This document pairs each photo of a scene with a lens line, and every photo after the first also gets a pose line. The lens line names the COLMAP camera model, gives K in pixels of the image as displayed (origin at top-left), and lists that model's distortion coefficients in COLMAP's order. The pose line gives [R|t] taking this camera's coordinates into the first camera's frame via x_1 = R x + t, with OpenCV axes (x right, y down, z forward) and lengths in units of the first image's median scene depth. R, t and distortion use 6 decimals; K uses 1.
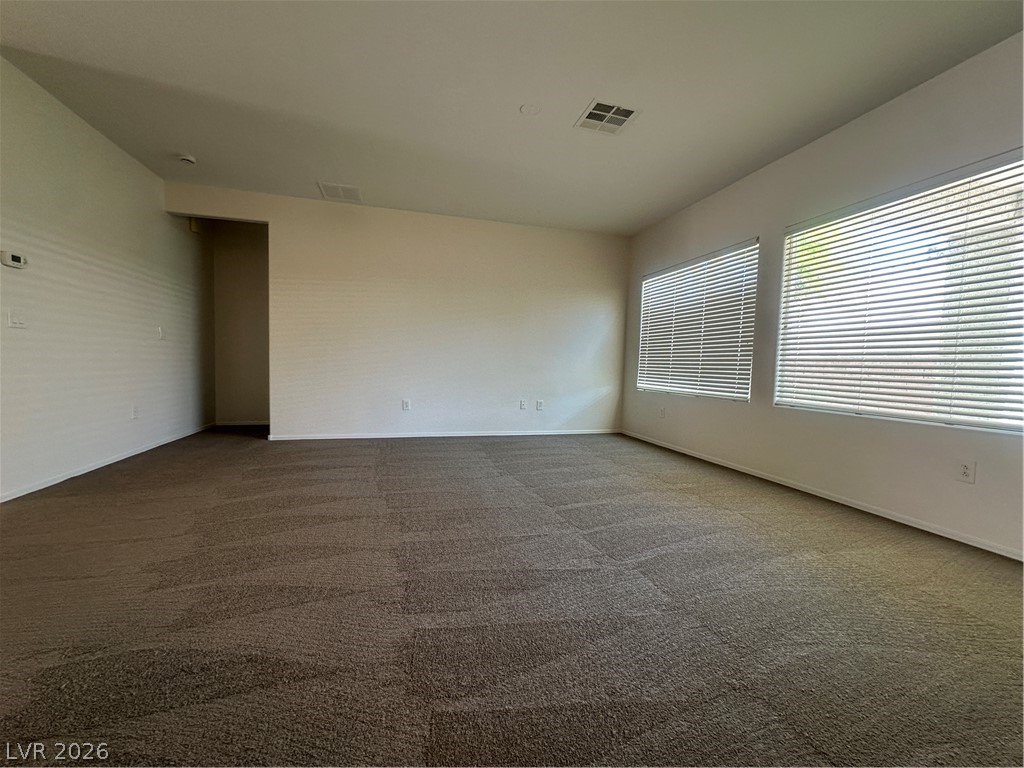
lens RADIAL K [[408.1, 0, 513.5], [0, 408.1, 391.1], [0, 0, 1]] dist [-0.003939, 0.000407]
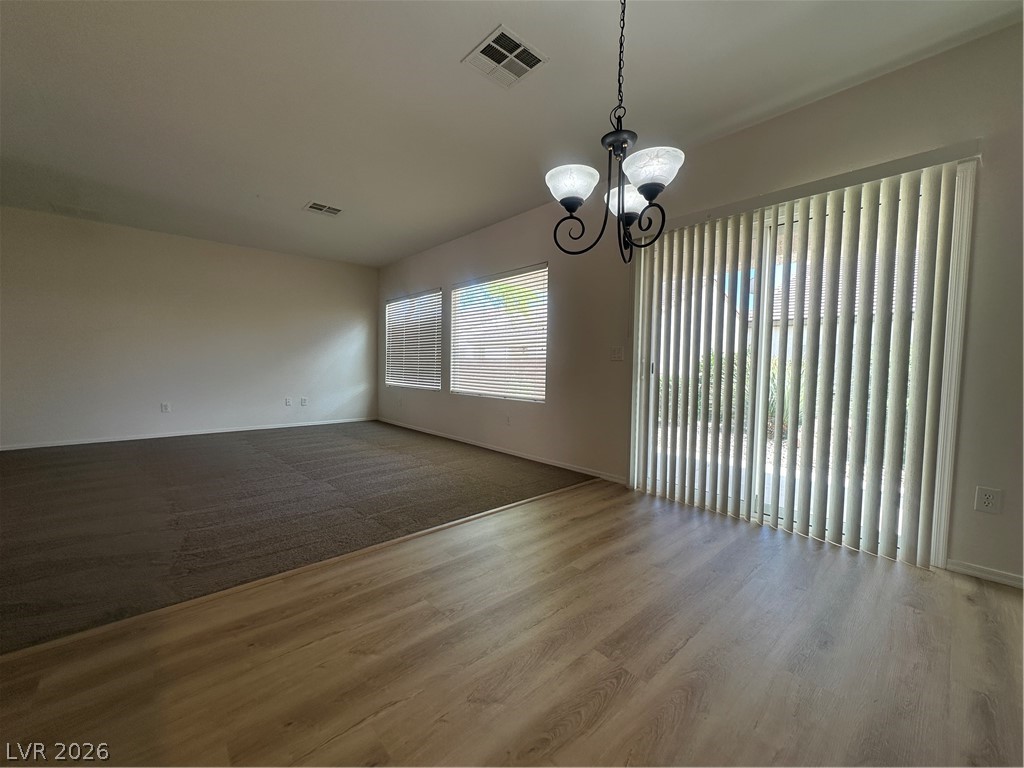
lens RADIAL K [[408.1, 0, 511.2], [0, 408.1, 385.5], [0, 0, 1]] dist [-0.003939, 0.000407]
pose [[0.898575, -0.037424, 0.437222, 0.149979], [0.039947, 0.999196, 0.003428, 0.011446], [-0.436999, 0.014386, 0.899347, -0.610196]]
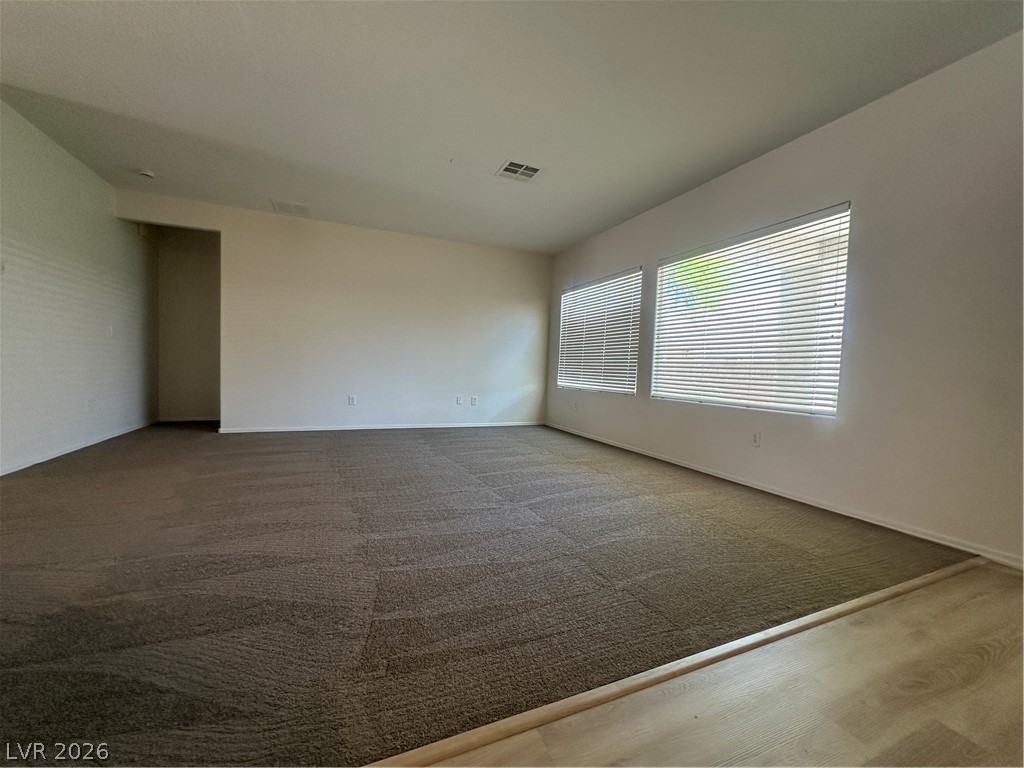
lens RADIAL K [[408.1, 0, 512.9], [0, 408.1, 389.1], [0, 0, 1]] dist [-0.003939, 0.000407]
pose [[0.991411, 0.000306, 0.130780, 0.037762], [0.000849, 0.999961, -0.008775, 0.020869], [-0.130778, 0.008811, 0.991373, -0.236192]]
